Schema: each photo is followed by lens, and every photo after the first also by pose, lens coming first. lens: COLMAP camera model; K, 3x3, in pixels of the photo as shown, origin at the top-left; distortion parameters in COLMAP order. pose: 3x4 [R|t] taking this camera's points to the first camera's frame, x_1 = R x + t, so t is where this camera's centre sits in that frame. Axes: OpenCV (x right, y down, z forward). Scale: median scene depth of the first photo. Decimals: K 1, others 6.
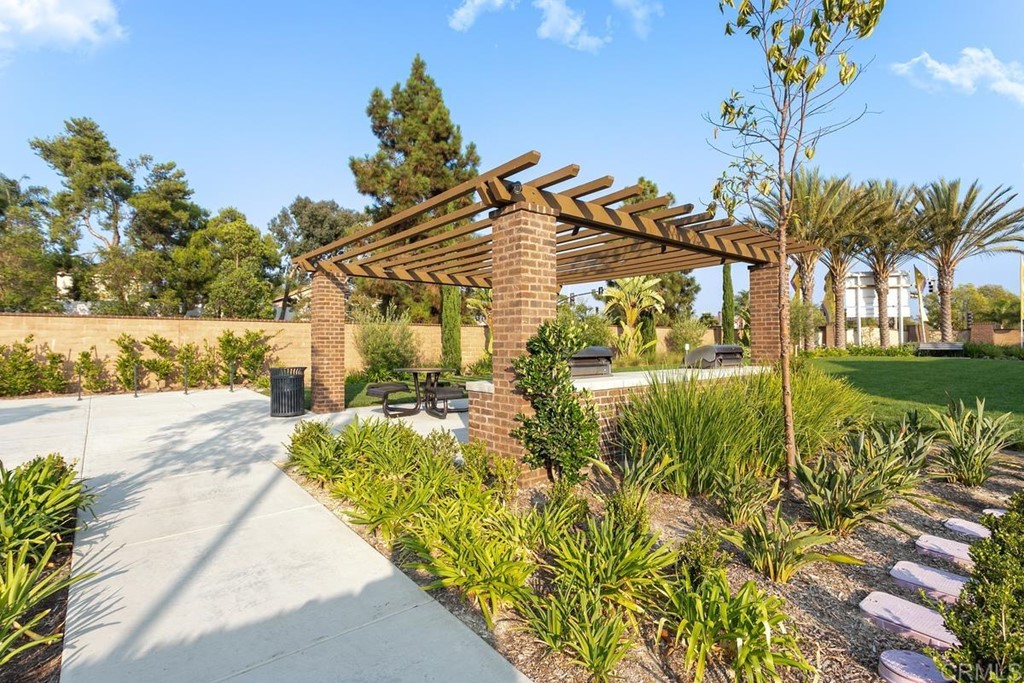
lens RADIAL K [[496.7, 0, 512.6], [0, 496.7, 343.9], [0, 0, 1]] dist [0.005233, -0.000228]
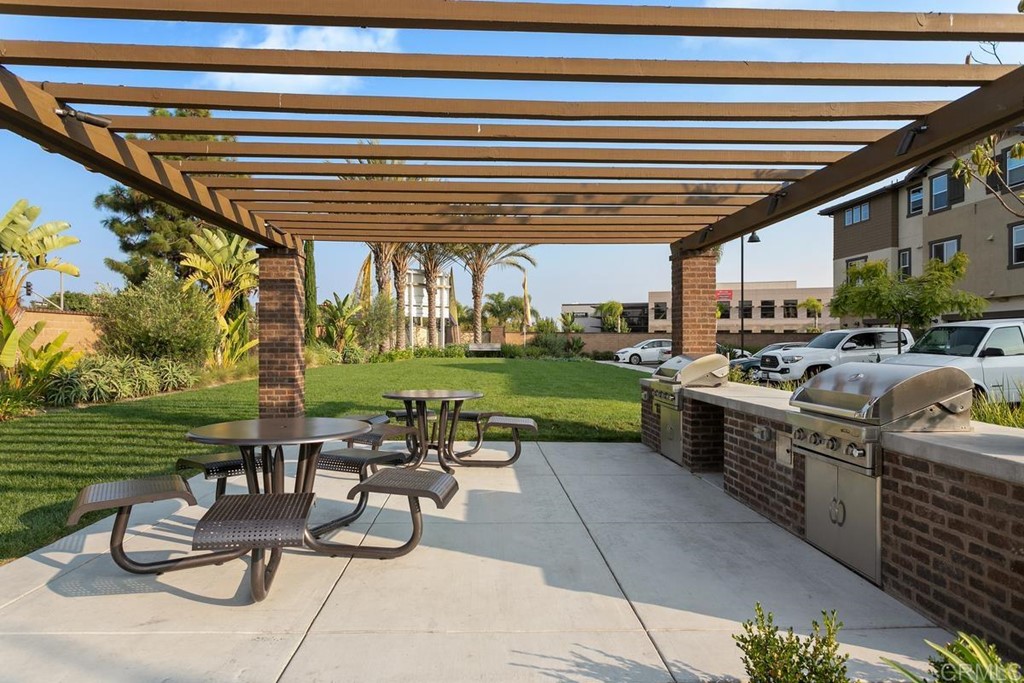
lens RADIAL K [[602.0, 0, 510.9], [0, 602.0, 343.8], [0, 0, 1]] dist [0.002464, 0.000103]
pose [[0.591321, 0.002273, 0.806433, -0.118941], [-0.003693, 0.999993, -0.000111, -0.002767], [-0.806428, -0.002913, 0.591325, 0.176800]]
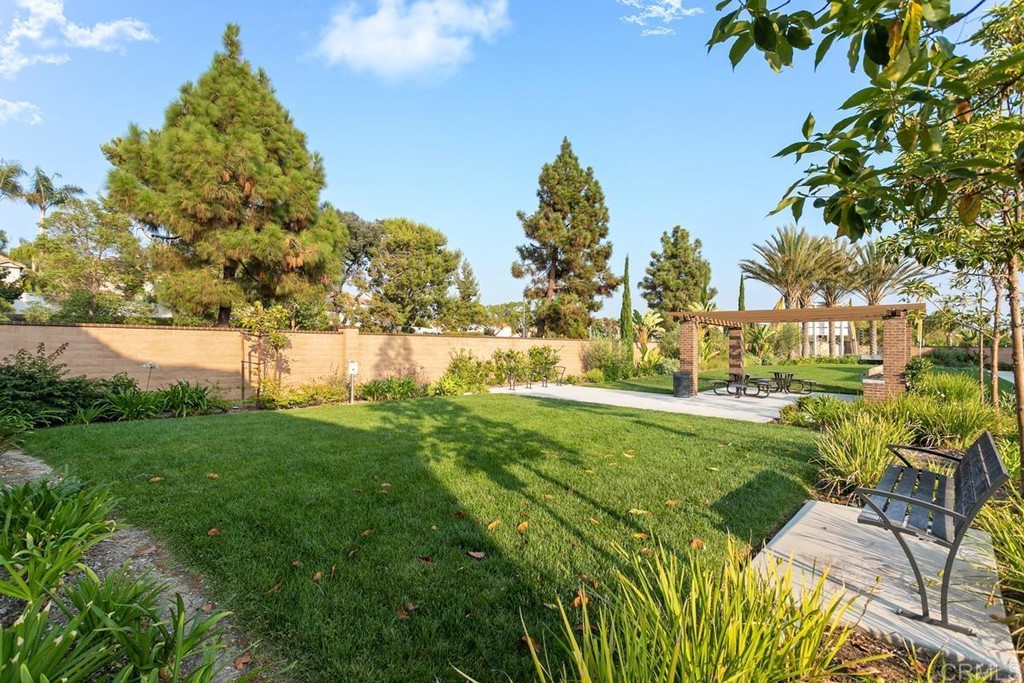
lens RADIAL K [[496.7, 0, 511.1], [0, 496.7, 342.4], [0, 0, 1]] dist [0.005233, -0.000228]
pose [[0.982265, 0.016153, 0.186799, -0.392219], [-0.015112, 0.999861, -0.006992, -0.011424], [-0.186886, 0.004045, 0.982373, -0.193420]]
